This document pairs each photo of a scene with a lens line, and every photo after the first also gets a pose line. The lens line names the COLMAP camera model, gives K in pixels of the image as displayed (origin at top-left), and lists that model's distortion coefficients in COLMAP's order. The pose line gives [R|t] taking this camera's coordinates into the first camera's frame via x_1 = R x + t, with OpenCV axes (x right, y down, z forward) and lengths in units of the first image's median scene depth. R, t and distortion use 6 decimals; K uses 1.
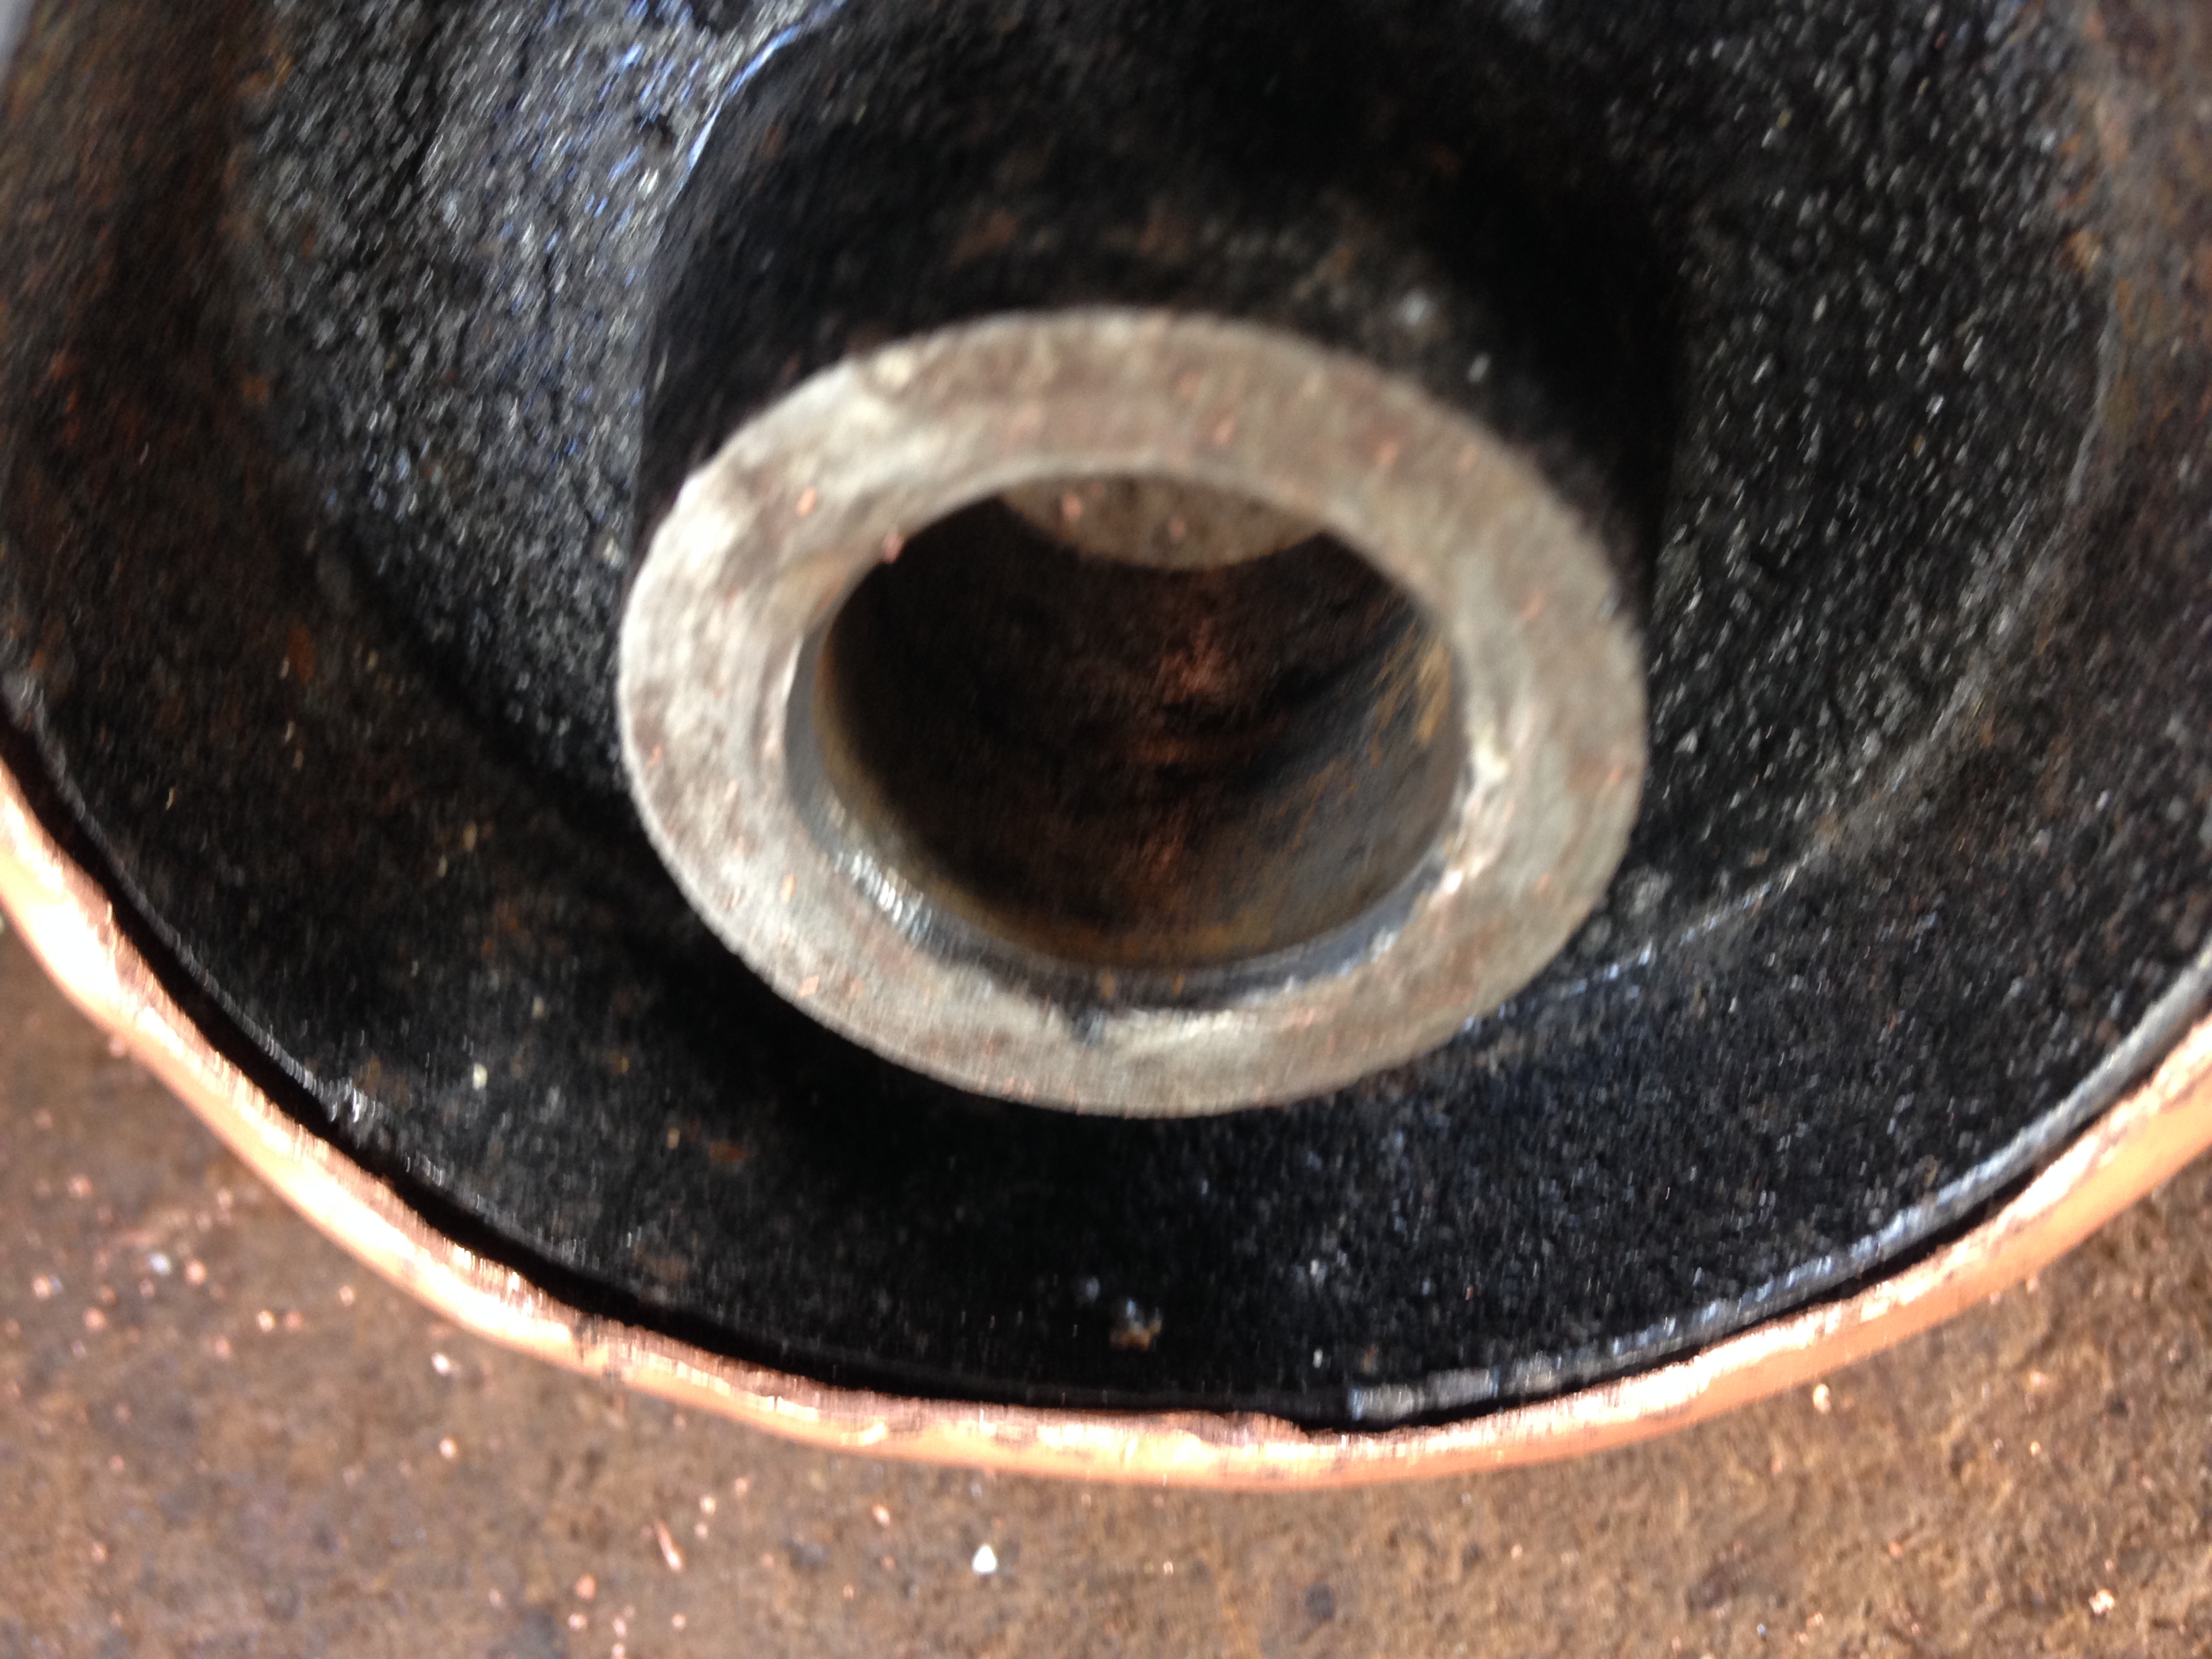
lens RADIAL K [[2158.3, 0, 1099.4], [0, 2158.3, 833.7], [0, 0, 1]] dist [0.140244, -0.317317]
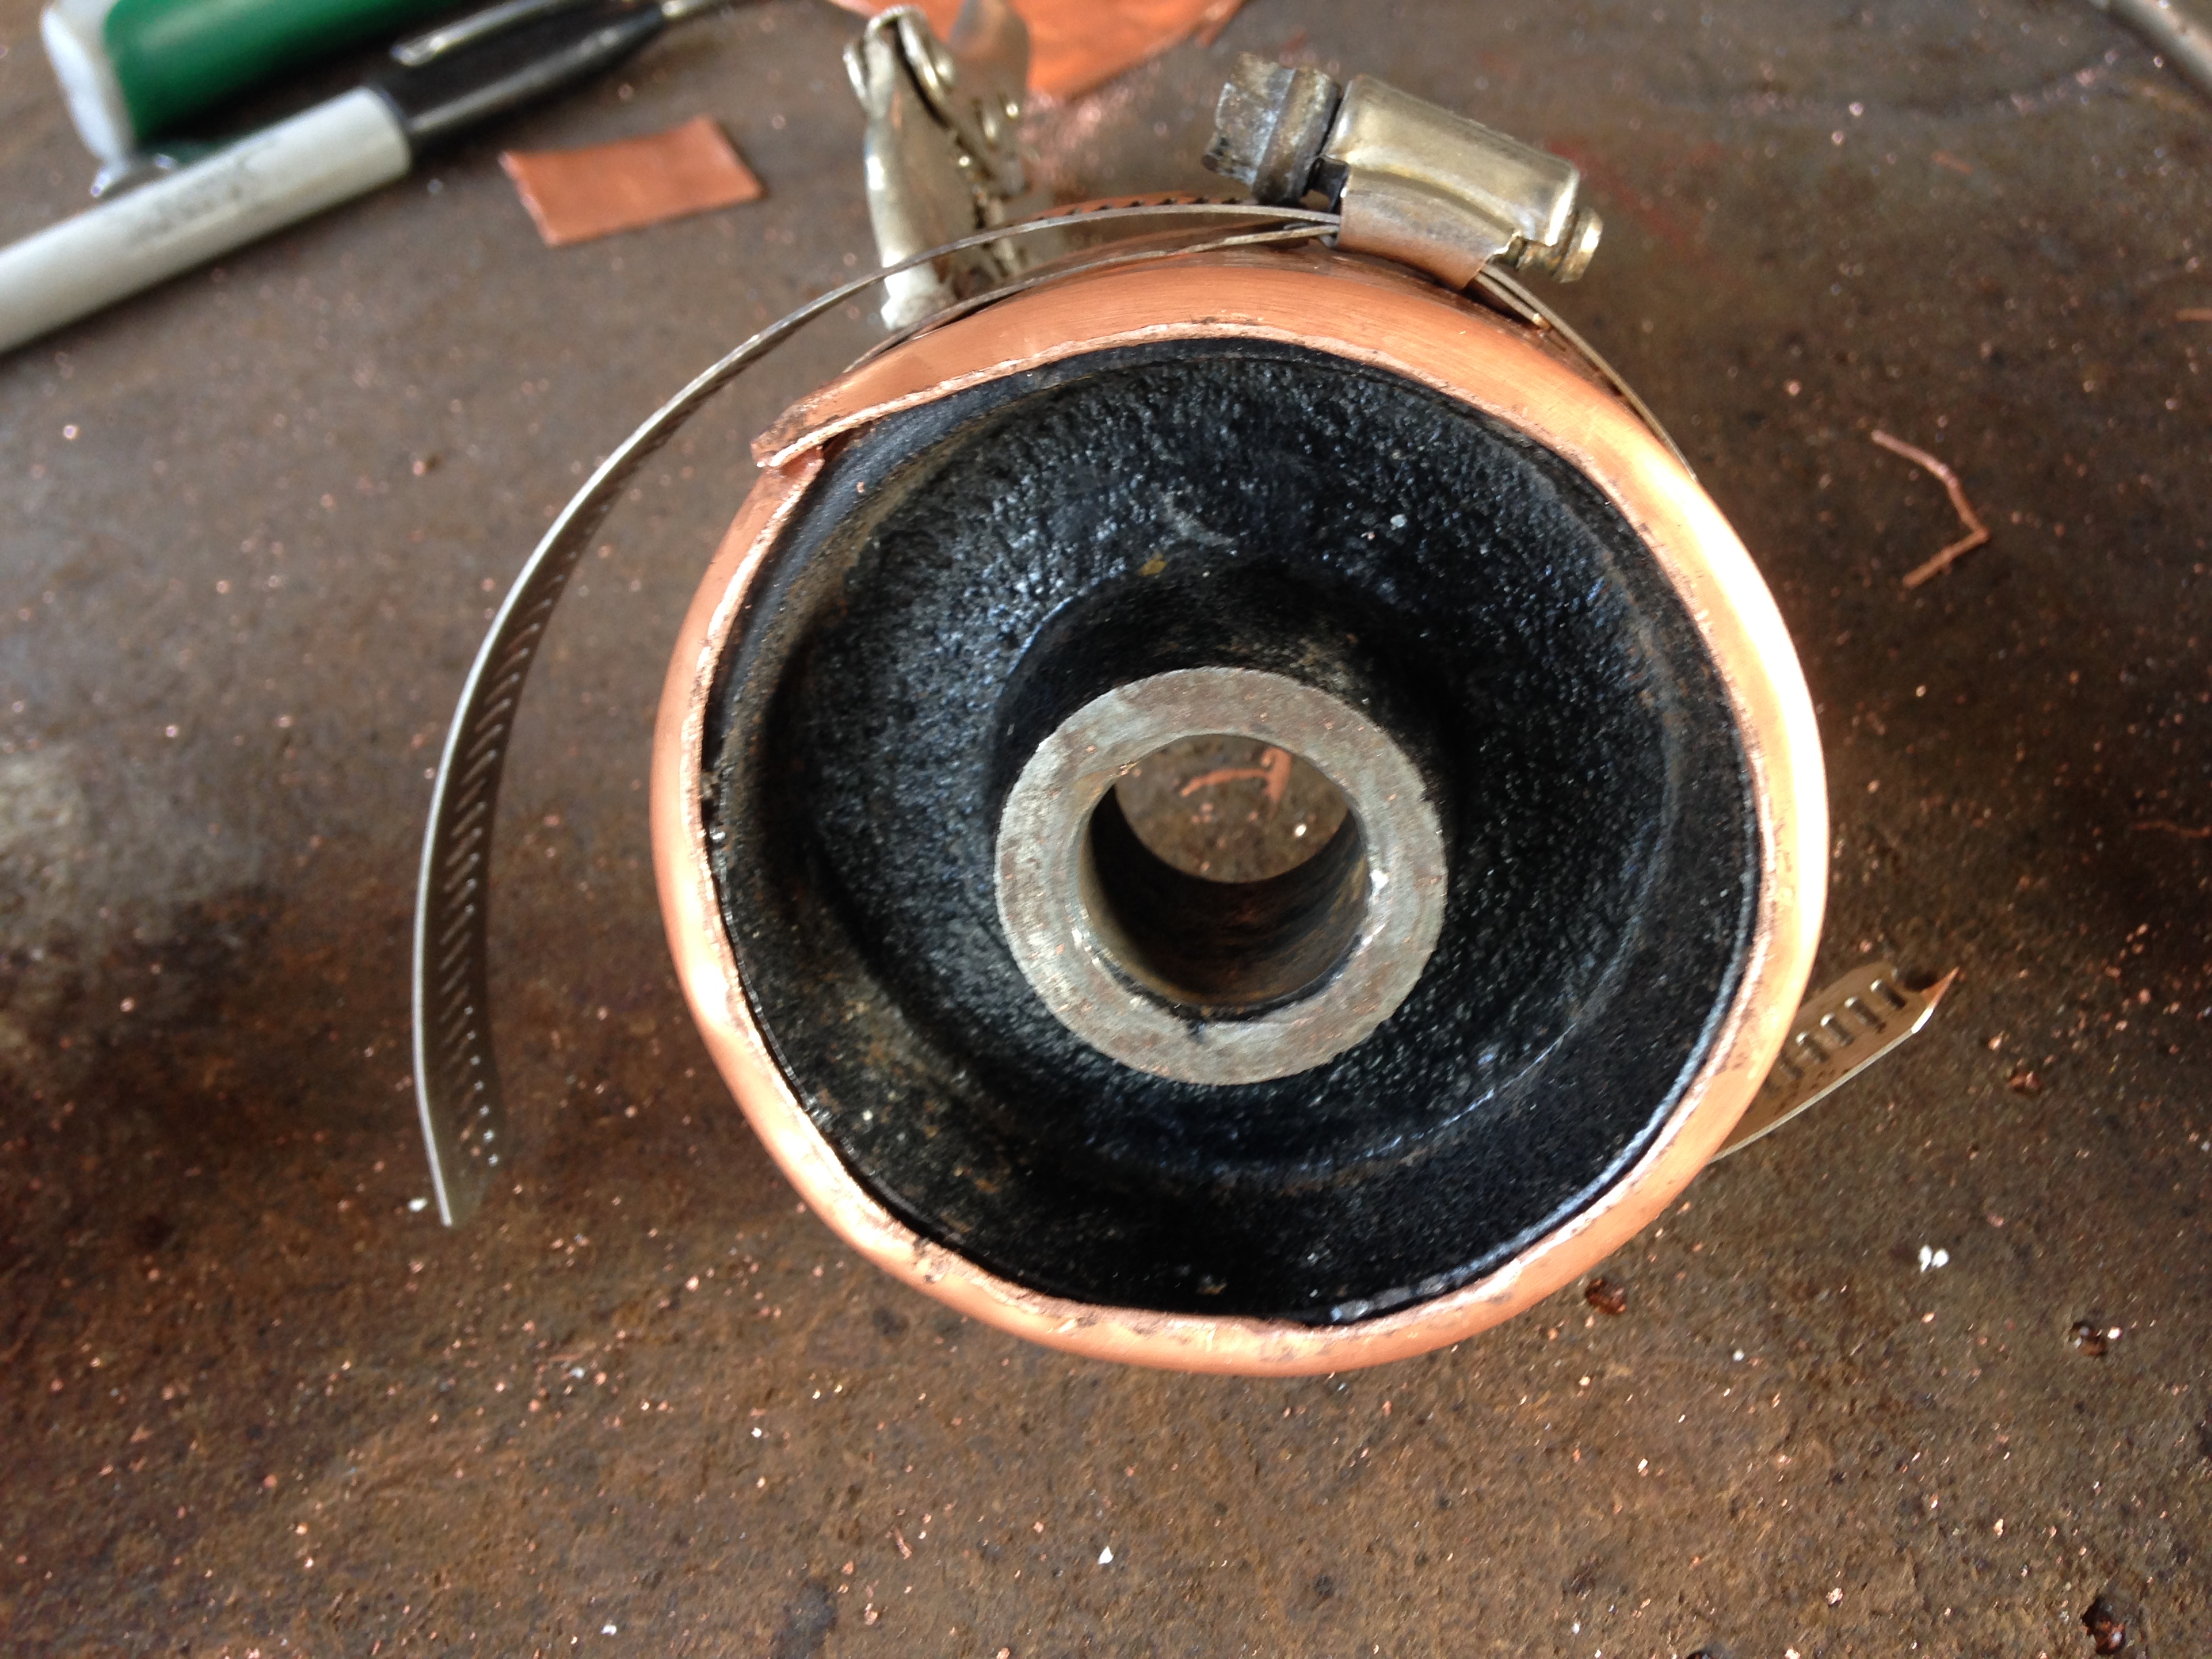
lens RADIAL K [[2082.0, 0, 1112.7], [0, 2082.0, 833.4], [0, 0, 1]] dist [0.180415, -0.332572]
pose [[0.999919, 0.012405, 0.002727, -0.070504], [-0.010631, 0.934935, -0.354659, 0.468785], [-0.006949, 0.354601, 0.934992, -0.707129]]
